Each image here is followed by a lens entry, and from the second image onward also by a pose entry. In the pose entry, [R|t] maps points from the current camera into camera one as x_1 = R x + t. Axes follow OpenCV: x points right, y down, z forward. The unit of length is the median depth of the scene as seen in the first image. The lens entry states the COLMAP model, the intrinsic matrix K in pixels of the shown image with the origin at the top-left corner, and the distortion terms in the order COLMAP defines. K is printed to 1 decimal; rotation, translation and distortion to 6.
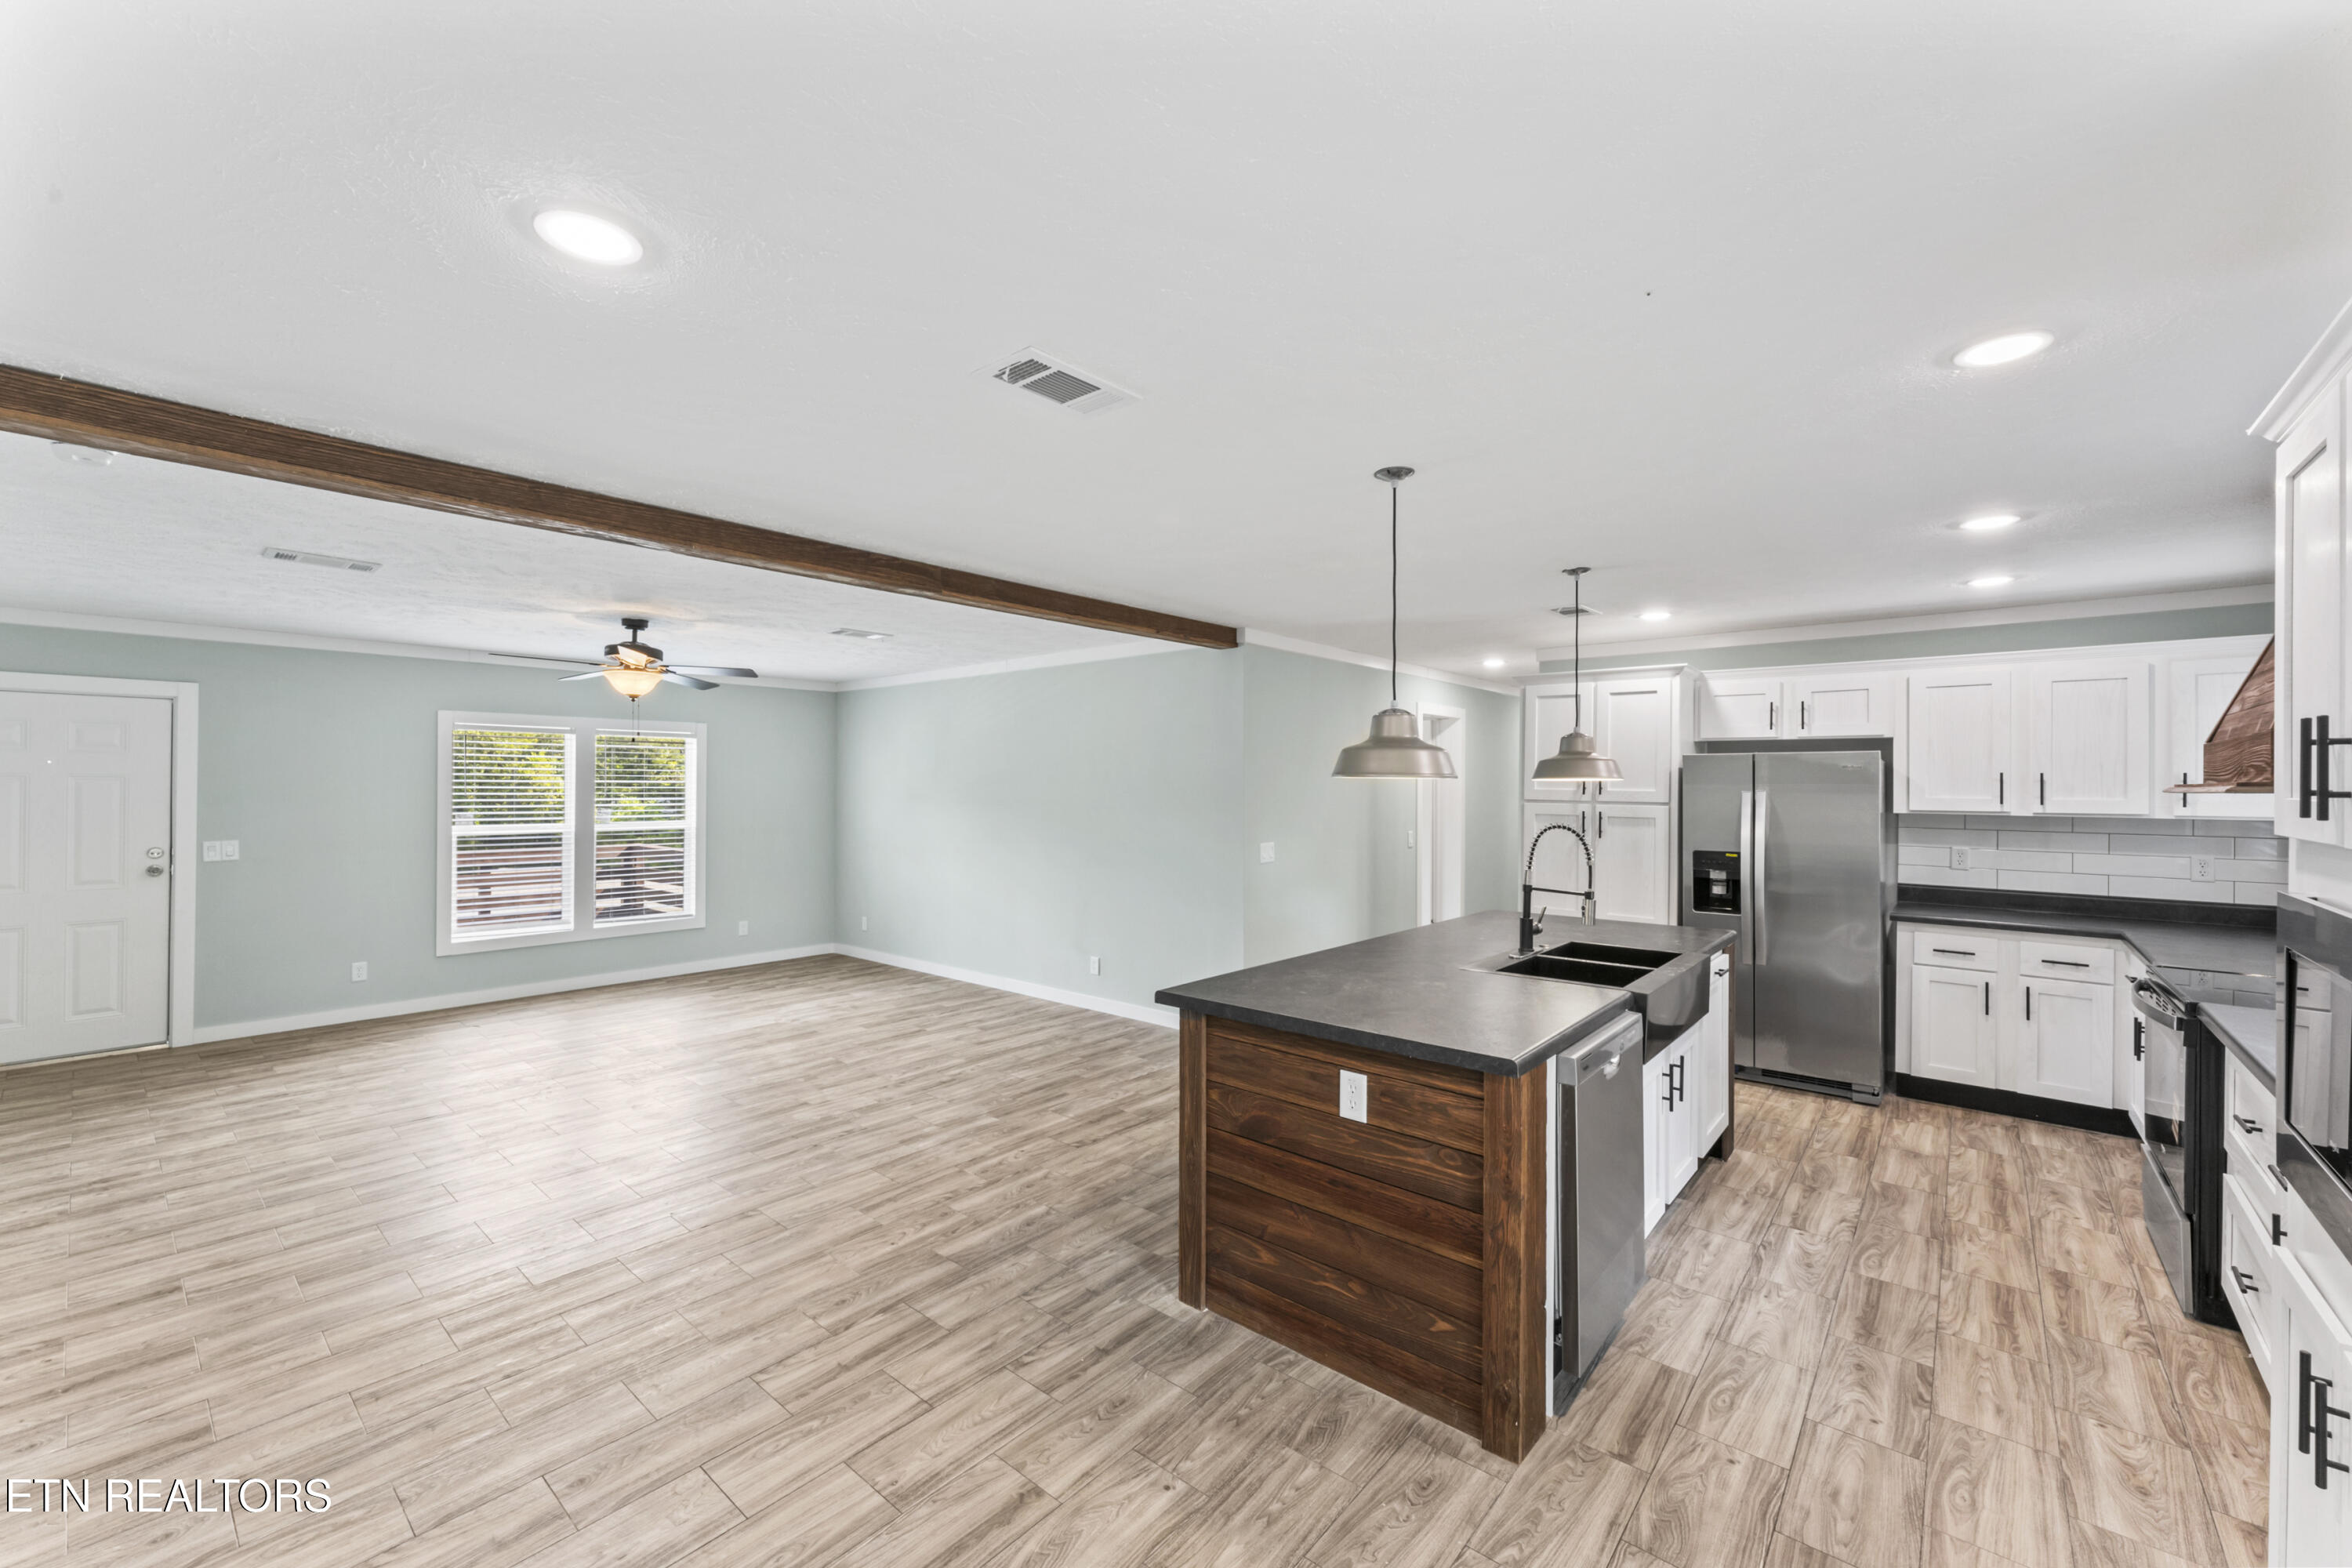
lens RADIAL K [[939.8, 0, 1165.6], [0, 939.8, 782.5], [0, 0, 1]] dist [0.001680, 0.000227]
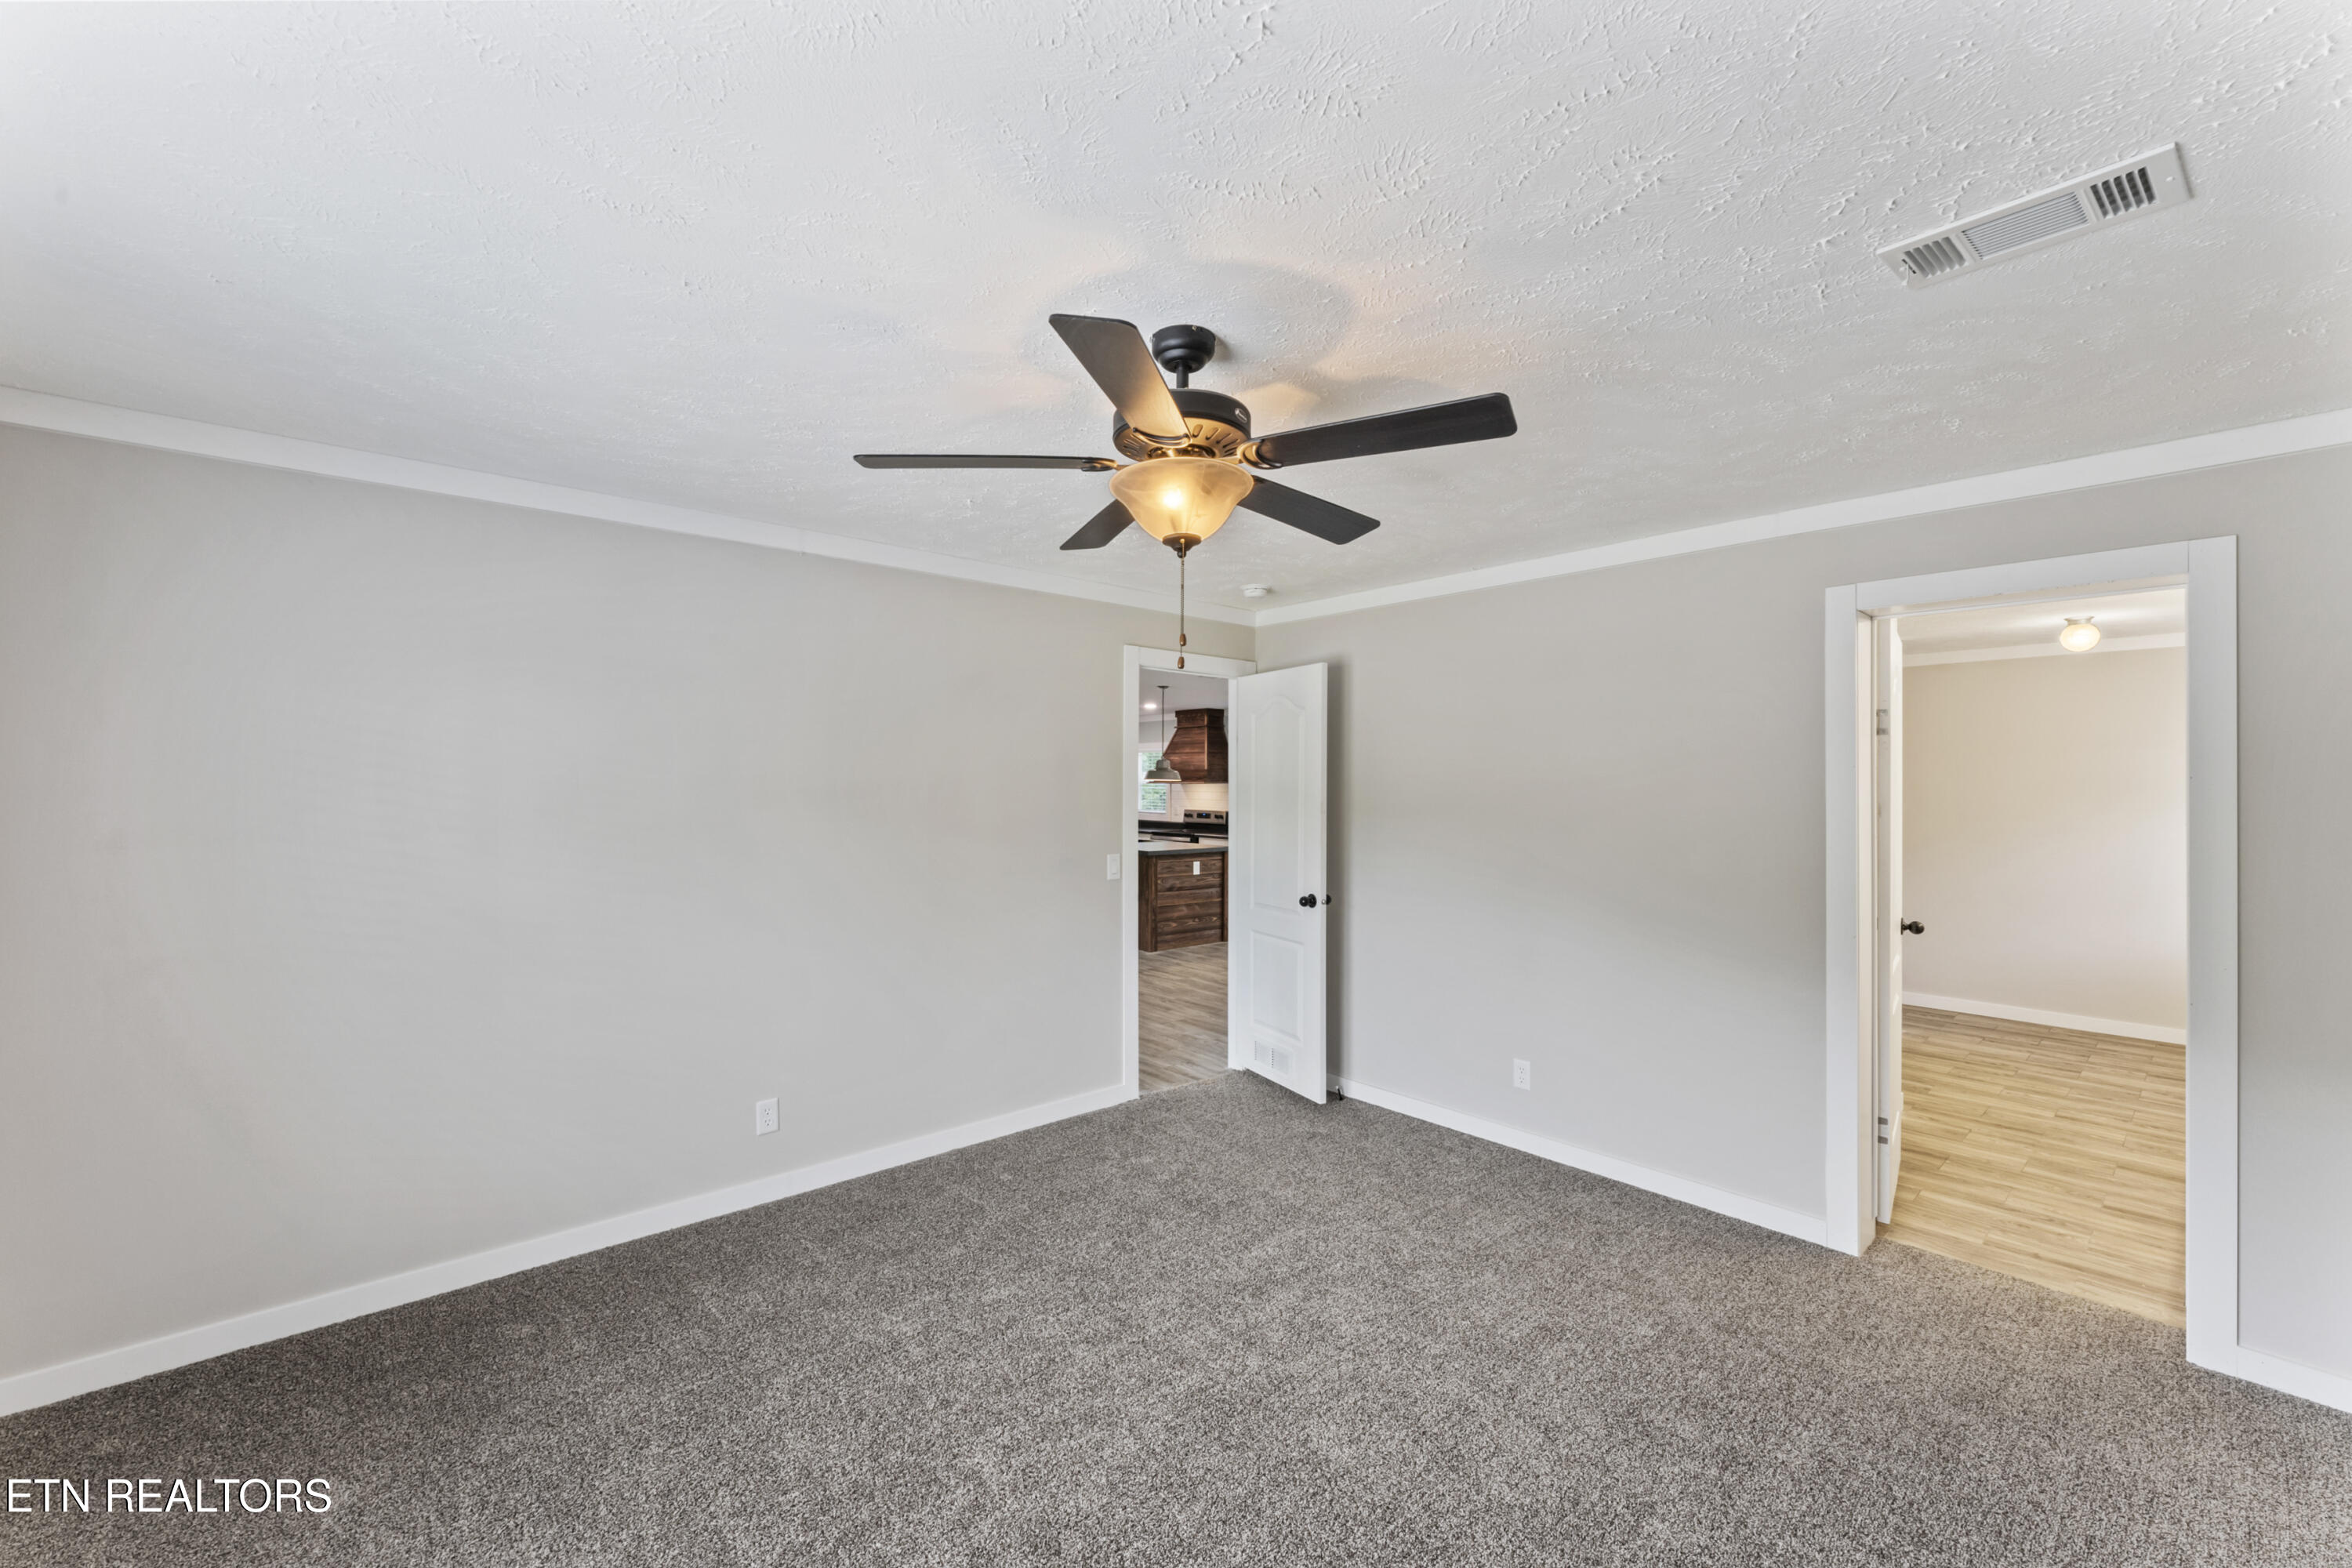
lens RADIAL K [[922.4, 0, 1176.0], [0, 922.4, 784.0], [0, 0, 1]] dist [0.000495, 0.000046]
pose [[0.134588, -0.003707, 0.990895, -2.306740], [-0.003915, 0.999983, 0.004273, -0.004878], [-0.990894, -0.004454, 0.134571, 0.410868]]
